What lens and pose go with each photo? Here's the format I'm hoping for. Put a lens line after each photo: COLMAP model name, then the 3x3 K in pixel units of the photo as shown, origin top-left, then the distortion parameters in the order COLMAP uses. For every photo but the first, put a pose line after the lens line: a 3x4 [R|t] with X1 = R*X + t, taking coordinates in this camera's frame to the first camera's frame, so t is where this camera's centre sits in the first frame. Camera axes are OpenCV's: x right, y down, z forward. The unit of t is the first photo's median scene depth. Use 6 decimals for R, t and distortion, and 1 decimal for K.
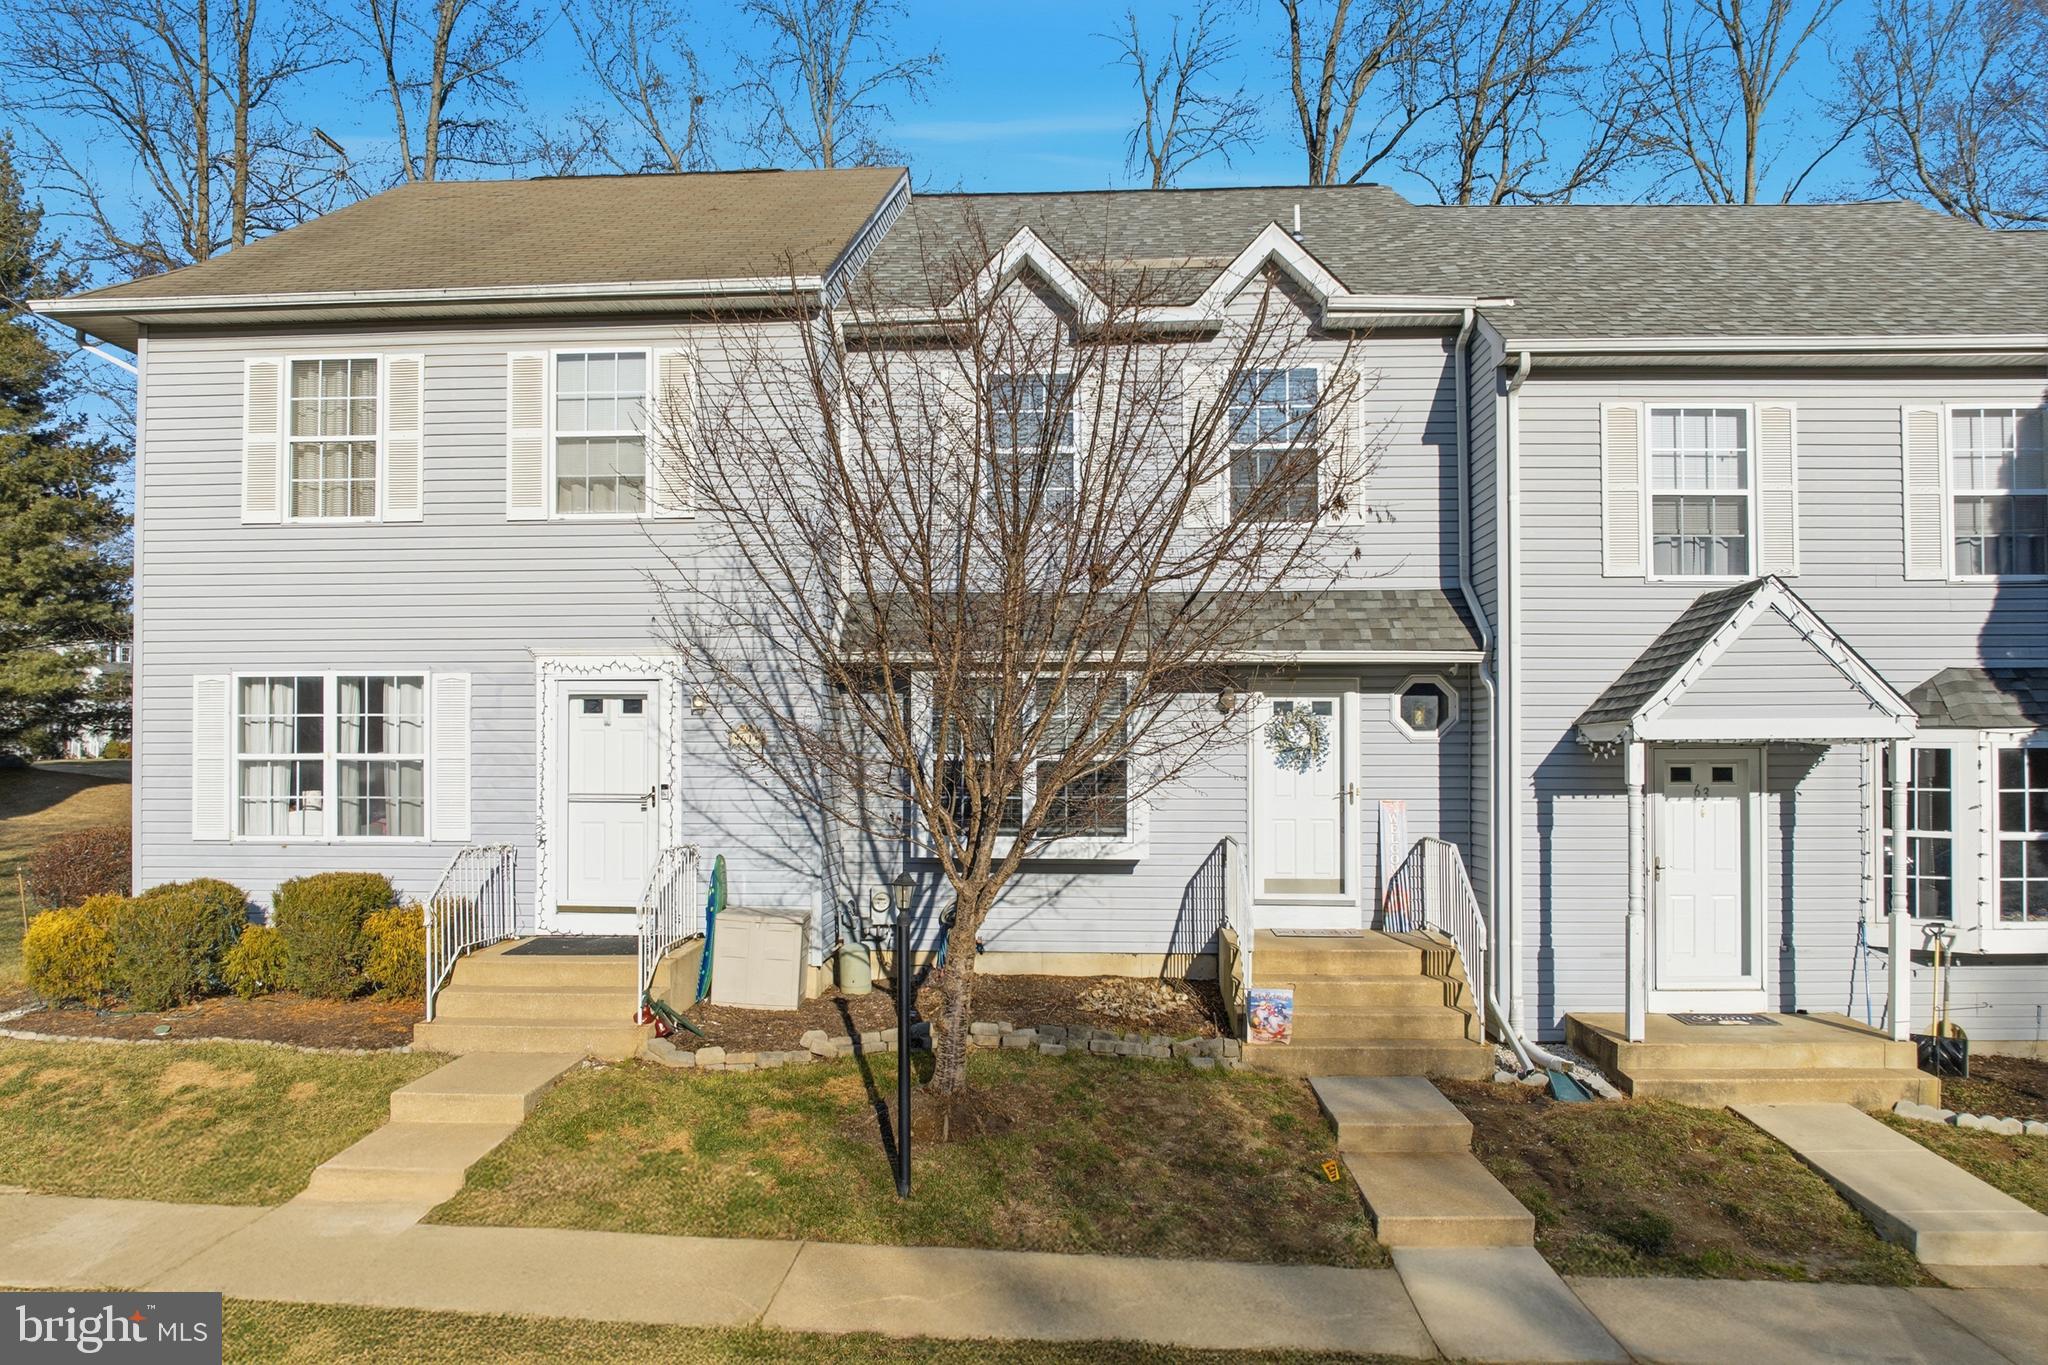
lens RADIAL K [[1433.8, 0, 1022.1], [0, 1433.8, 690.8], [0, 0, 1]] dist [-0.033546, -0.006741]
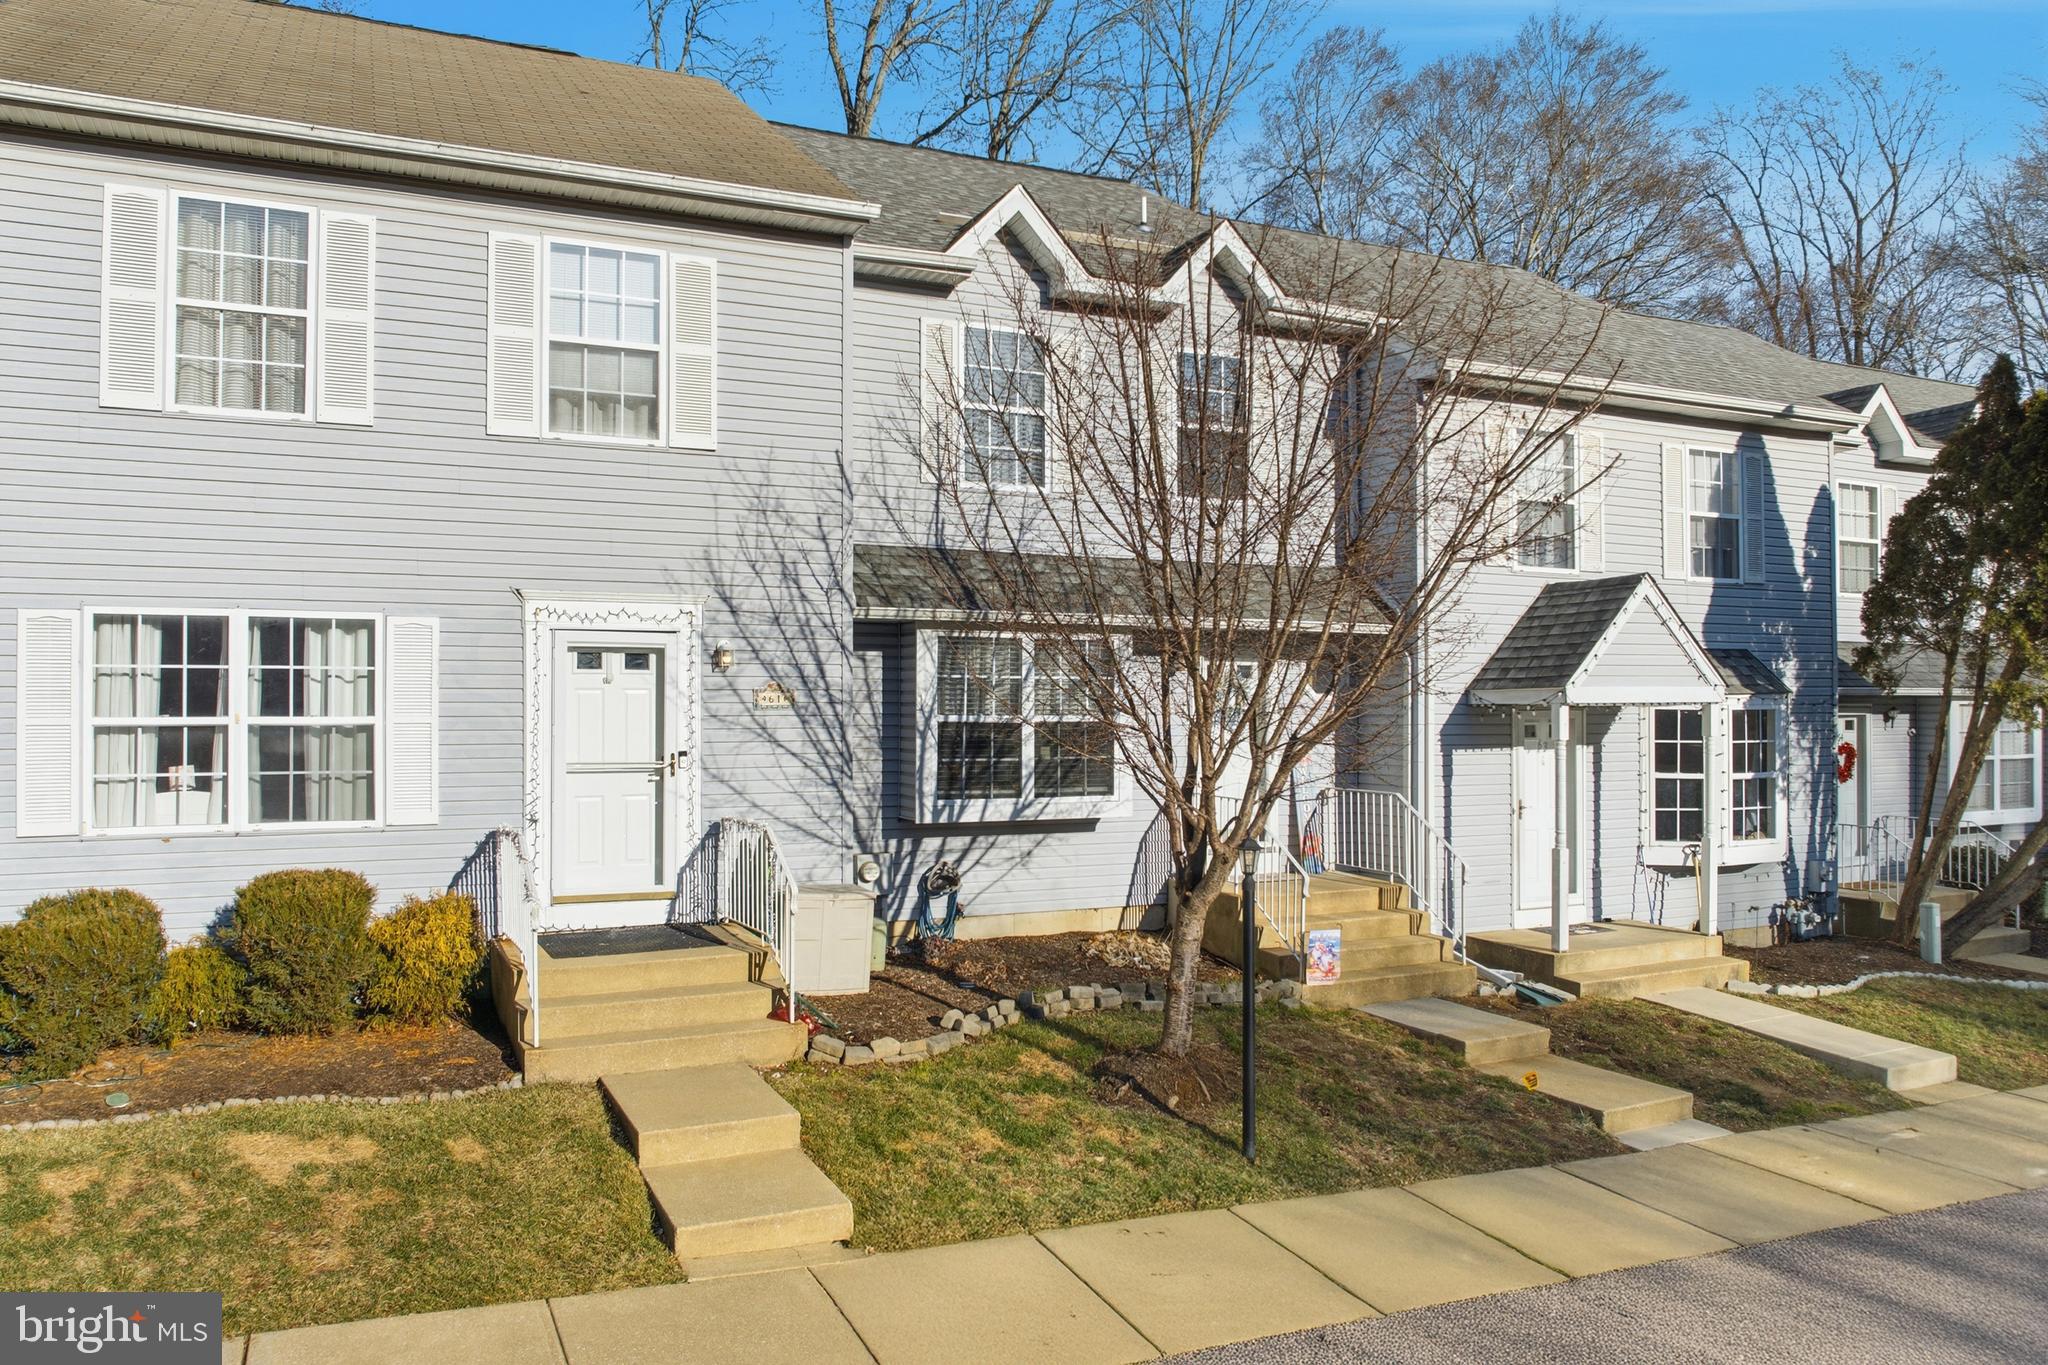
lens RADIAL K [[1435.3, 0, 1023.7], [0, 1435.3, 638.8], [0, 0, 1]] dist [-0.031055, -0.005931]
pose [[0.881444, 0.022470, 0.471754, -0.479164], [-0.021670, 0.999740, -0.007130, -0.001692], [-0.471792, -0.003938, 0.881701, 0.123841]]
